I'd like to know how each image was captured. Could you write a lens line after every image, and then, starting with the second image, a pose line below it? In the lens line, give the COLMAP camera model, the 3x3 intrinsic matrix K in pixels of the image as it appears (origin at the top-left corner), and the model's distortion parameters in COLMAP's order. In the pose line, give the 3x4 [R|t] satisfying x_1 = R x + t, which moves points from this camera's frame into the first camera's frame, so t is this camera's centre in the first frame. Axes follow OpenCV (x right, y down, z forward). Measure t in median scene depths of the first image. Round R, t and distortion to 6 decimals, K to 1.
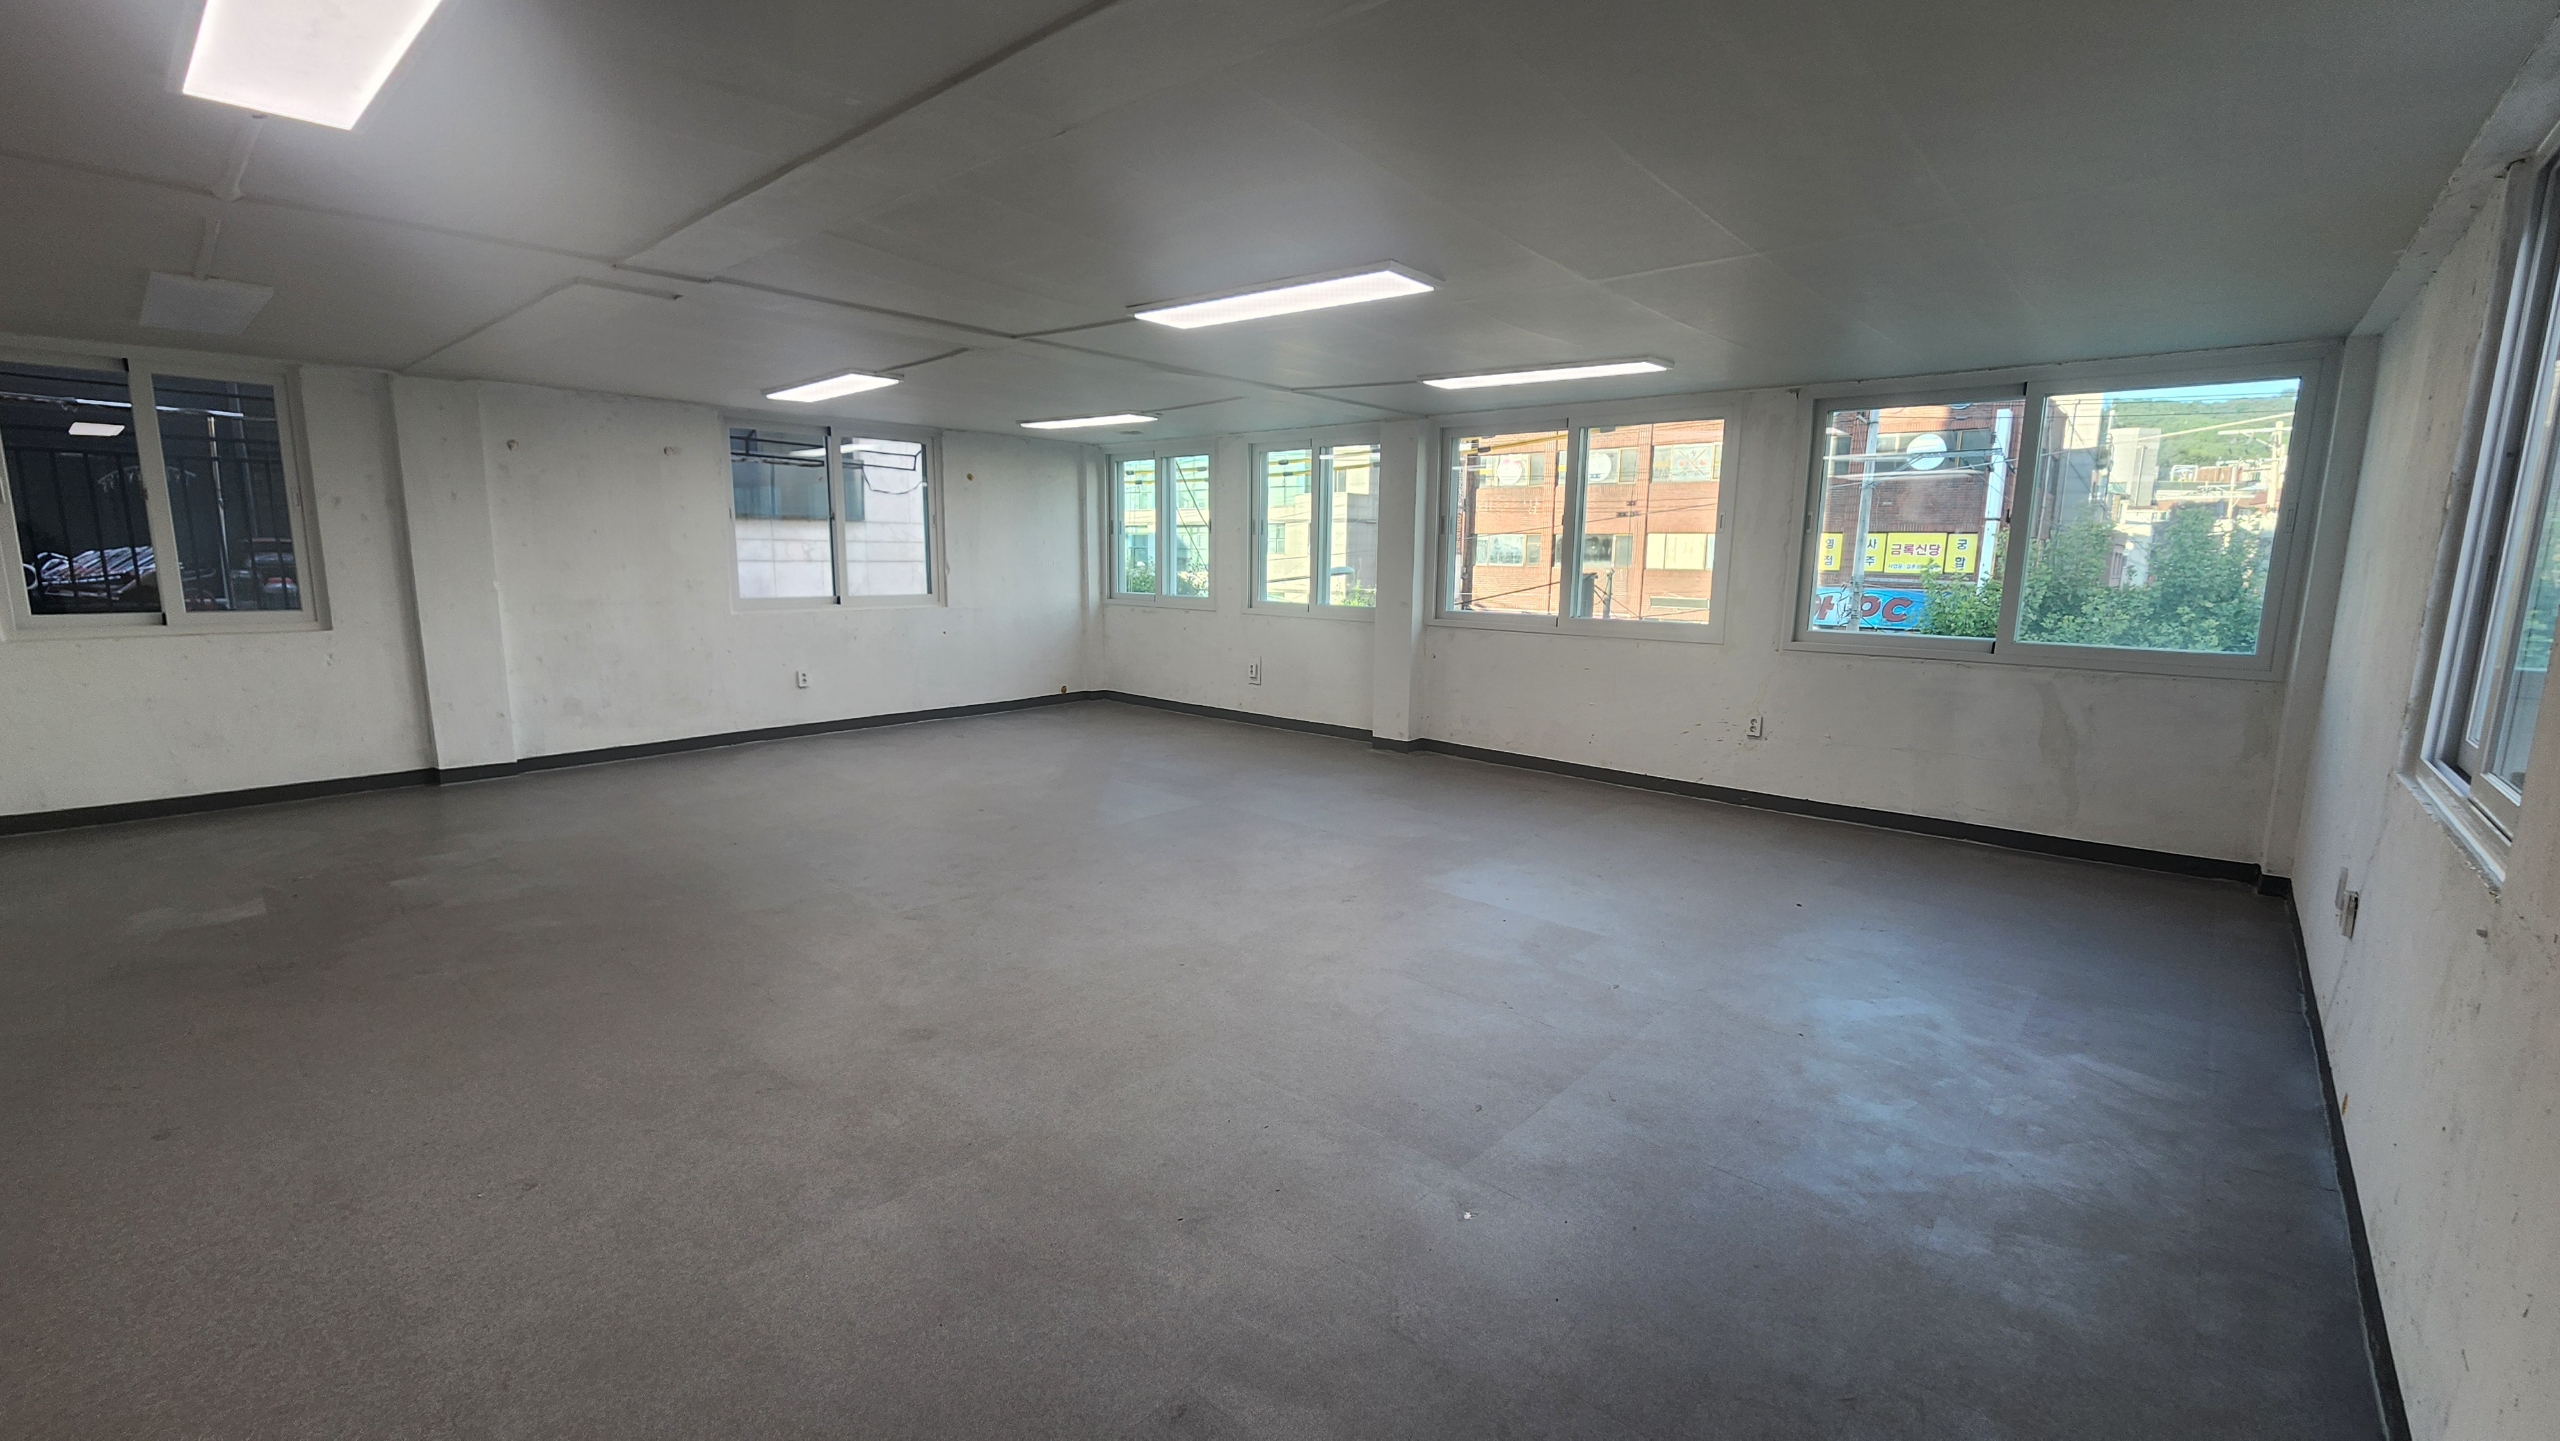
lens RADIAL K [[1054.6, 0, 1274.8], [0, 1054.6, 728.2], [0, 0, 1]] dist [0.000530, 0.000251]
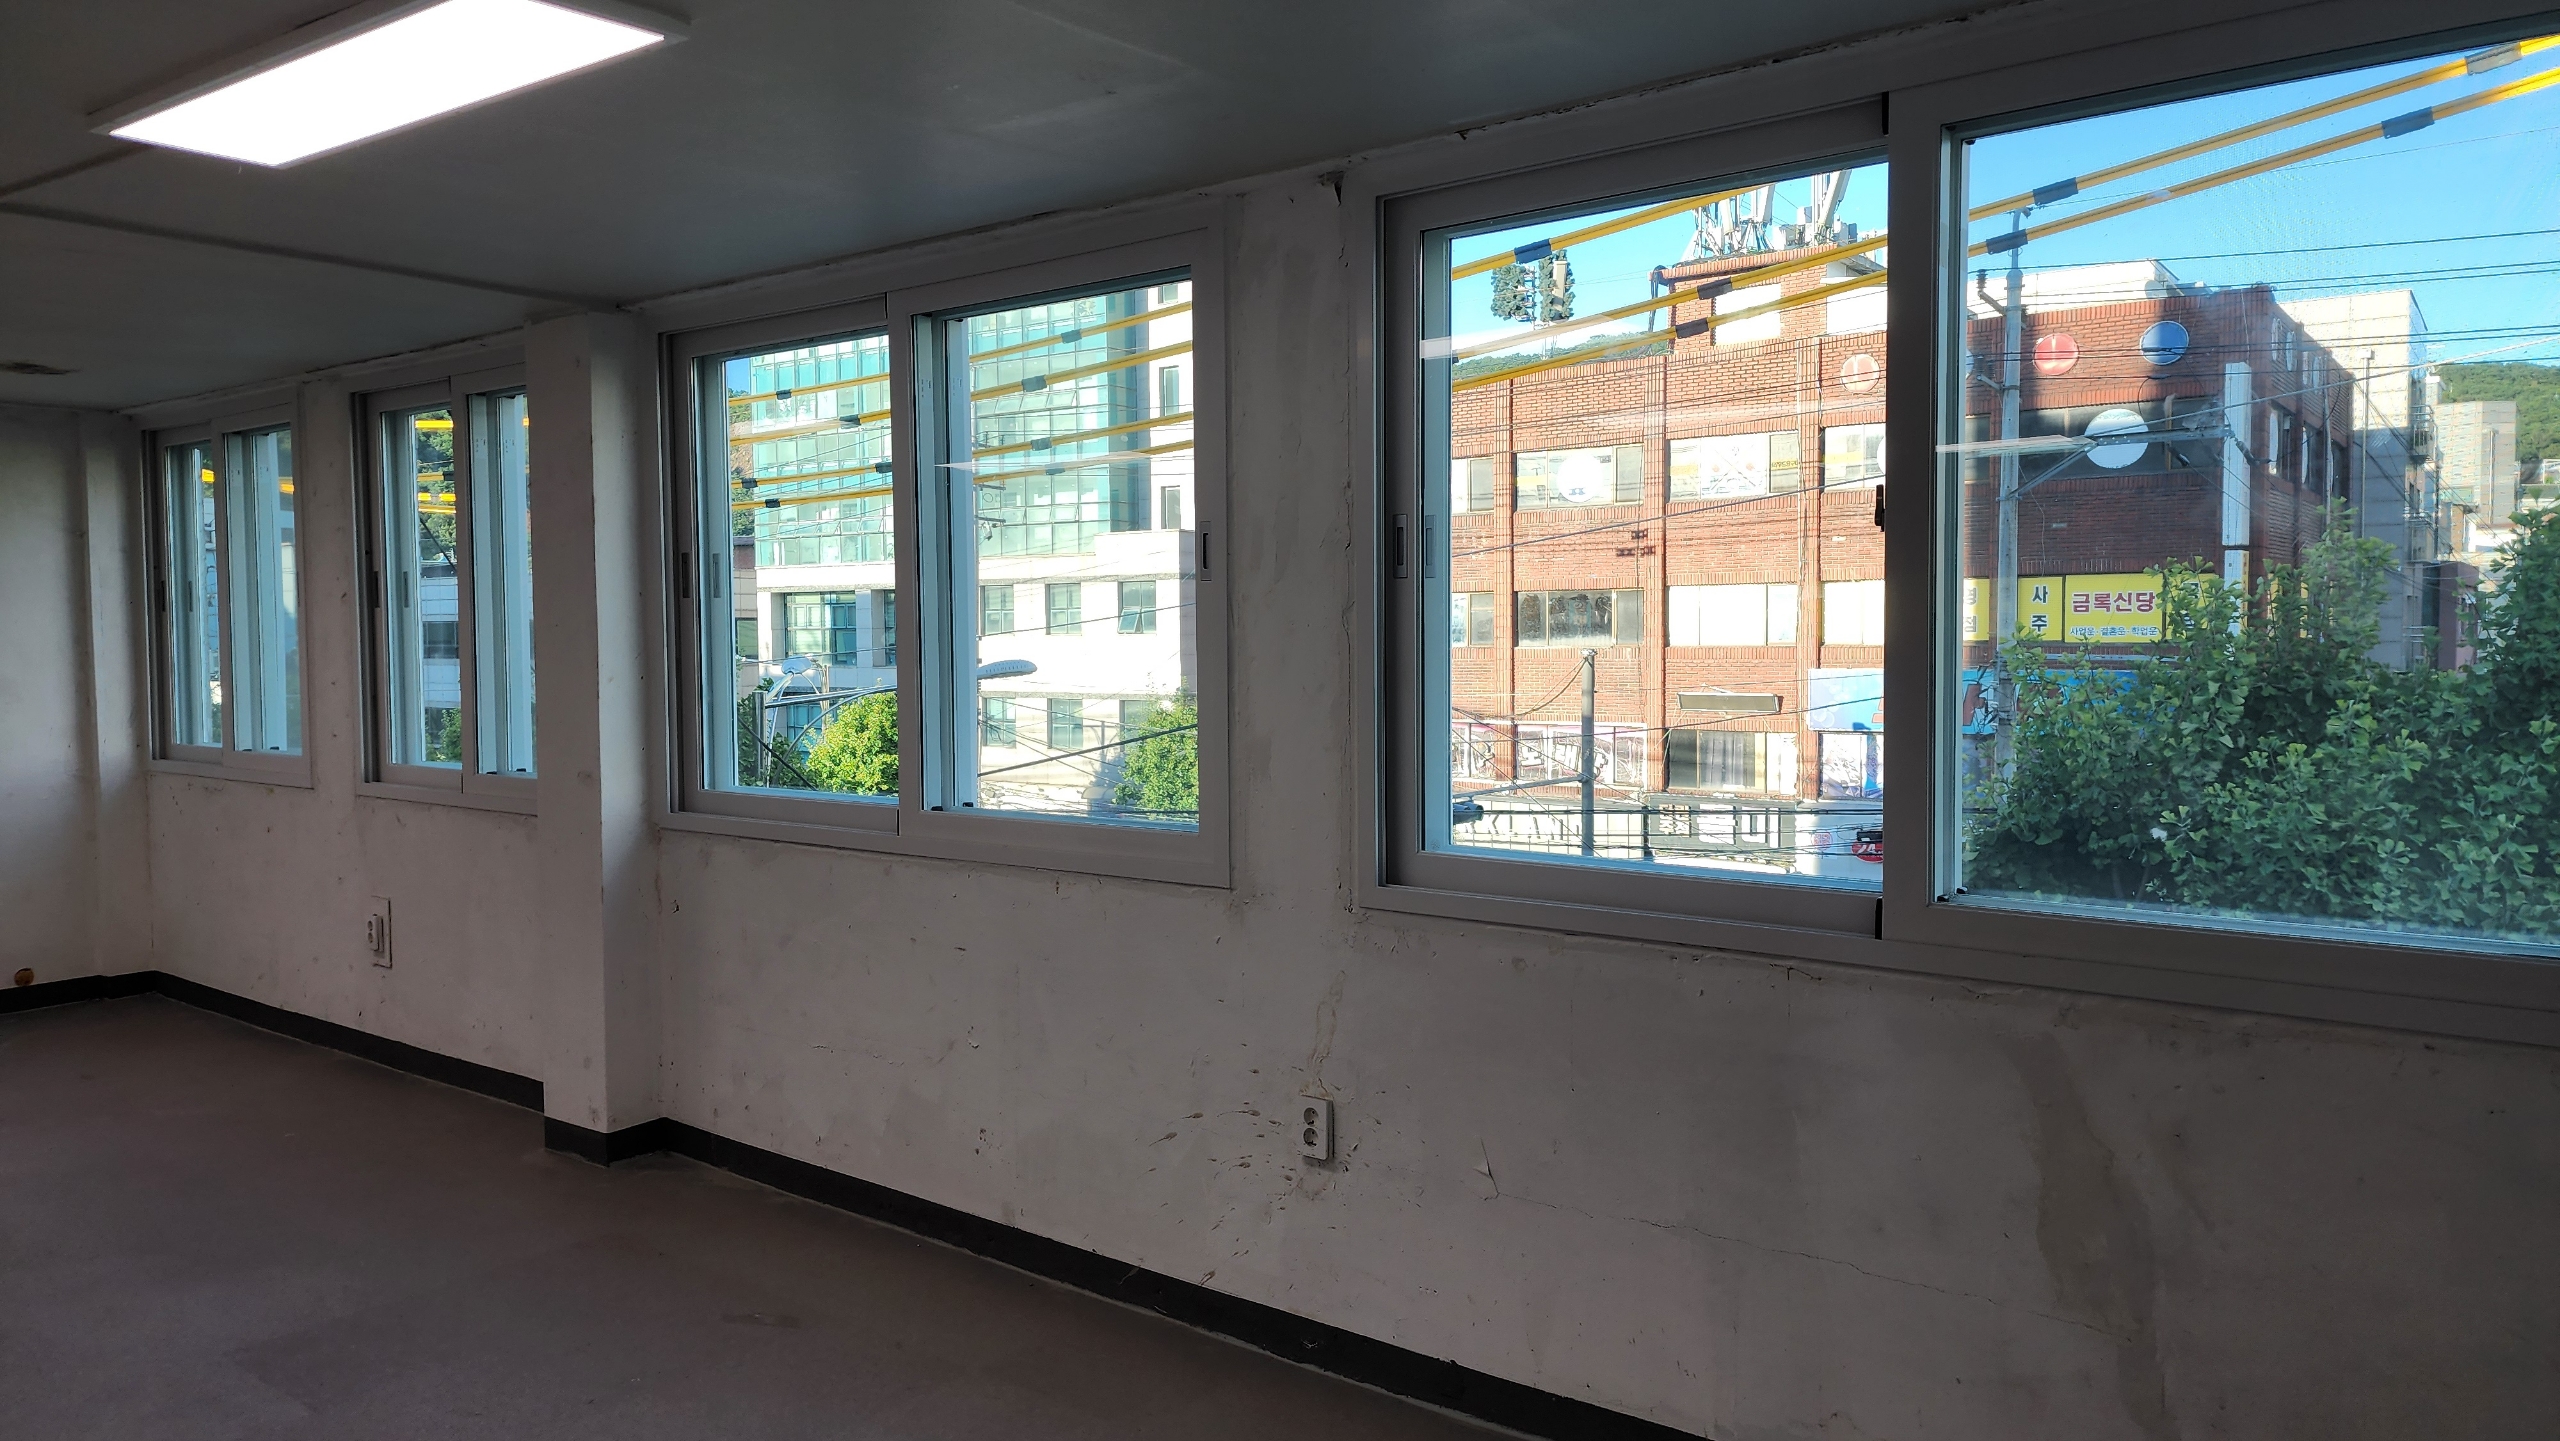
lens RADIAL K [[1697.6, 0, 1270.5], [0, 1697.6, 697.3], [0, 0, 1]] dist [0.010849, -0.000660]
pose [[0.998511, -0.025491, 0.048231, 0.102219], [0.031292, 0.991835, -0.123628, -0.017949], [-0.044686, 0.124953, 0.991156, 0.107629]]
